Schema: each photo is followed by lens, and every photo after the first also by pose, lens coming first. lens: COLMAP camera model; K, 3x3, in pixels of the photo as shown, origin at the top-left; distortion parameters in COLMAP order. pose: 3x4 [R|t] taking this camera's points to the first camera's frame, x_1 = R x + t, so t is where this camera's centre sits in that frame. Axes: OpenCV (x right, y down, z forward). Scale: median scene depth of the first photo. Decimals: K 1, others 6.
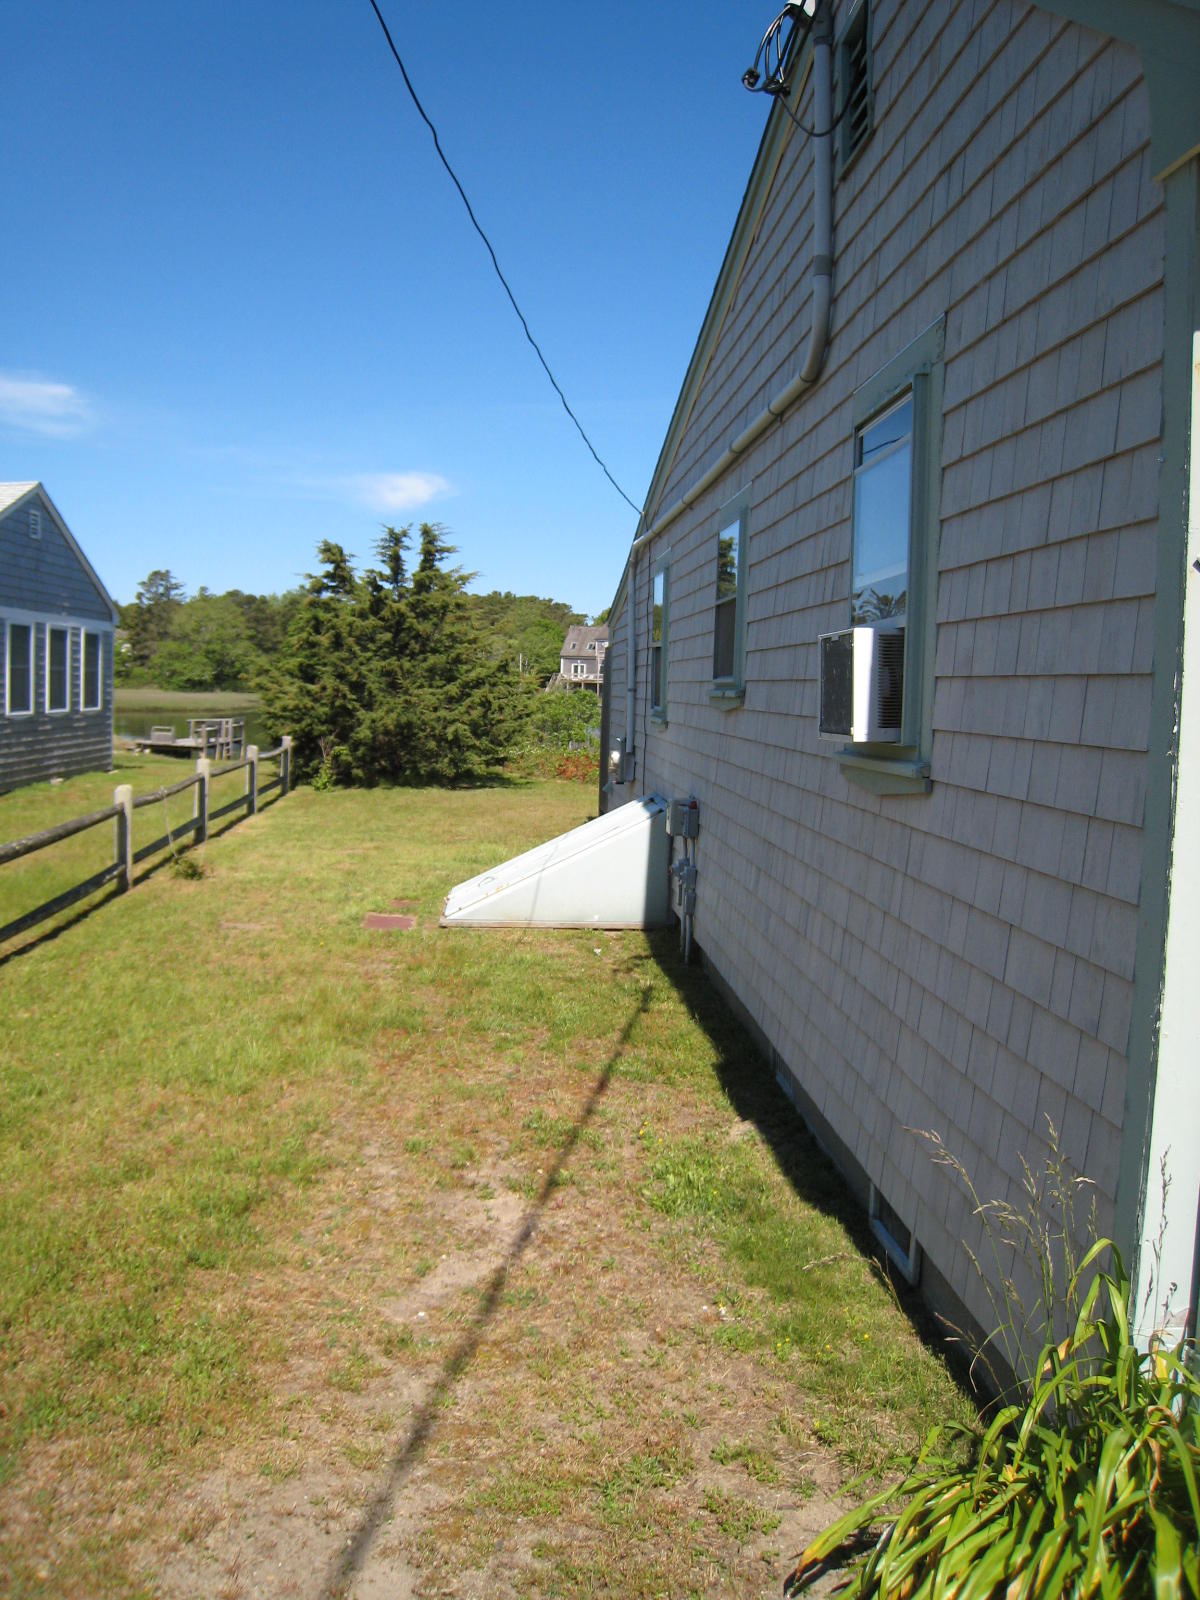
lens RADIAL K [[1299.8, 0, 597.9], [0, 1299.8, 800.9], [0, 0, 1]] dist [-0.162086, 0.099986]
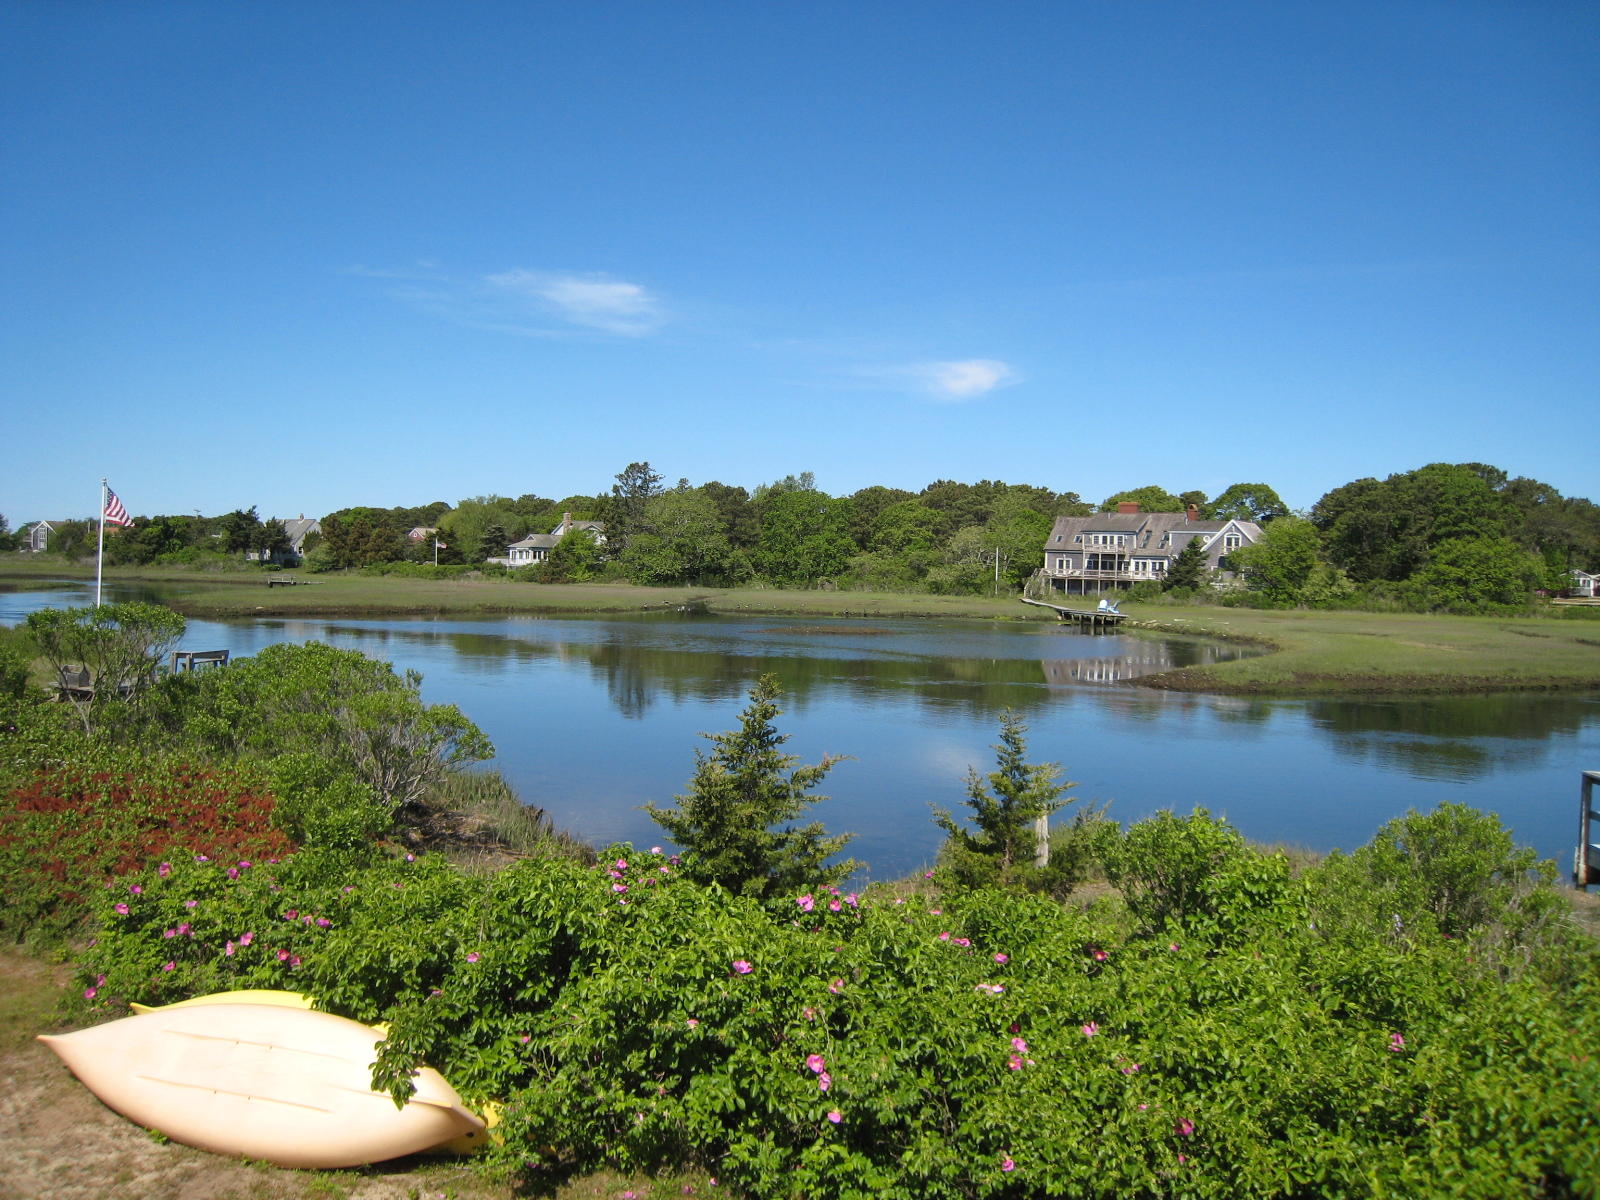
lens RADIAL K [[1299.8, 0, 799.2], [0, 1299.8, 615.2], [0, 0, 1]] dist [-0.162086, 0.099986]
pose [[0.959732, 0.007742, -0.280812, 0.059216], [-0.023757, 0.998276, -0.053669, -0.012281], [0.279912, 0.058179, 0.958261, 0.079979]]
